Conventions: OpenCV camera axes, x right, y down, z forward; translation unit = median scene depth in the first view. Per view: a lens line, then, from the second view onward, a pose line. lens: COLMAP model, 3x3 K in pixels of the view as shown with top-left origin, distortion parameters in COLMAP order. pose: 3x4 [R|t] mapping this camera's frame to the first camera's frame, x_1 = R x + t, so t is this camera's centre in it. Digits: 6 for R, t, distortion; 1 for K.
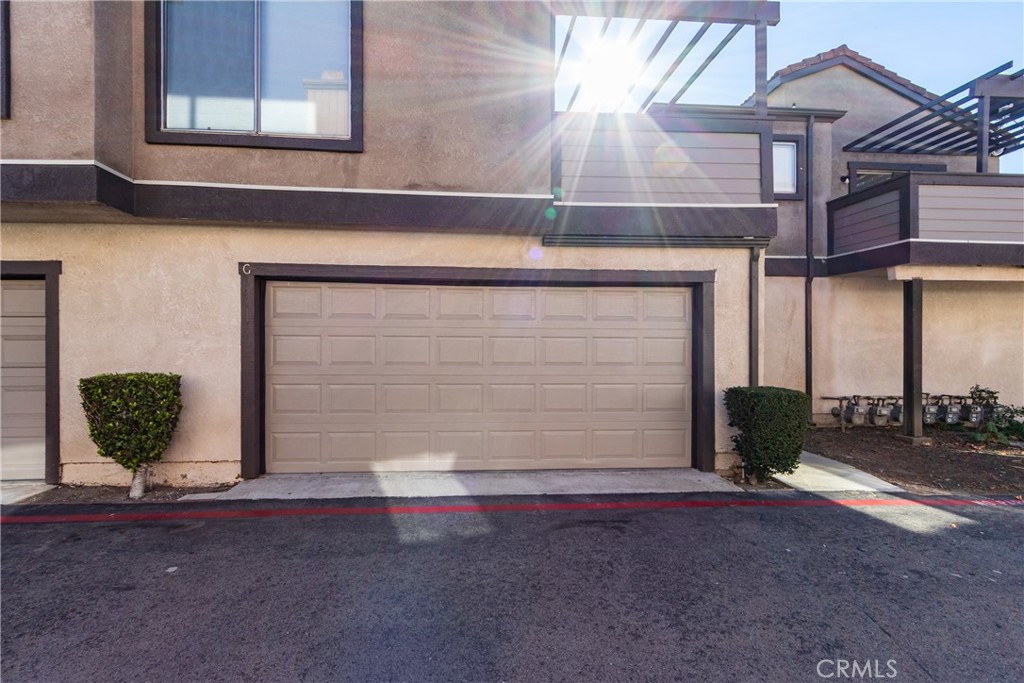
lens RADIAL K [[466.1, 0, 501.1], [0, 466.1, 342.5], [0, 0, 1]] dist [0.007126, -0.001659]
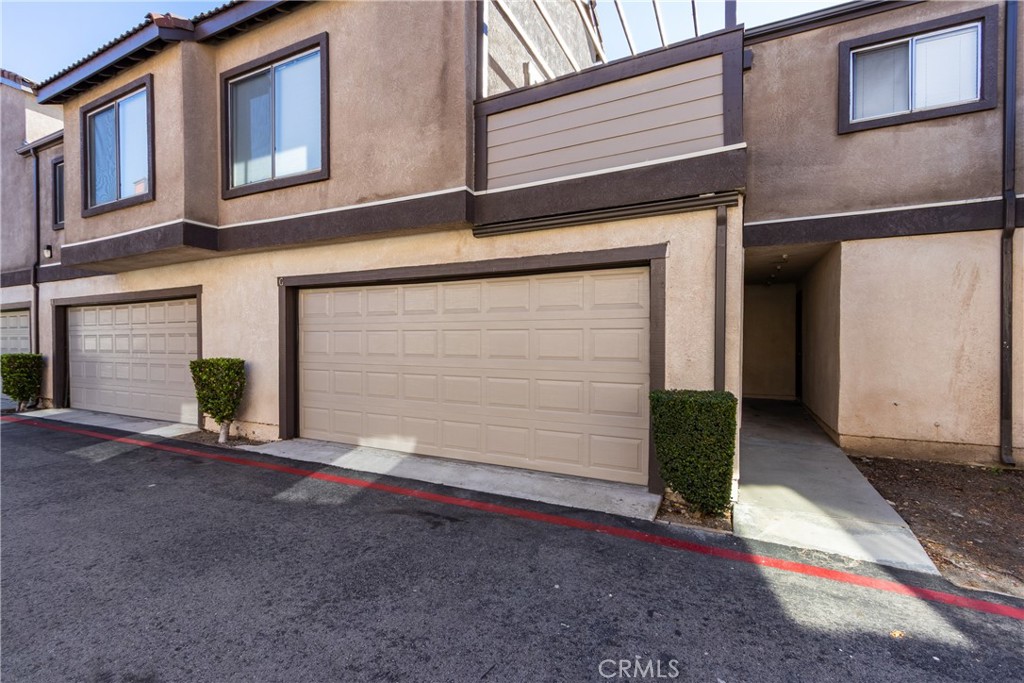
lens RADIAL K [[466.1, 0, 501.4], [0, 466.1, 342.6], [0, 0, 1]] dist [0.007126, -0.001659]
pose [[0.856373, -0.000570, -0.516357, 0.712442], [0.003630, 0.999981, 0.004917, 0.012015], [0.516345, -0.006085, 0.856359, 0.194616]]
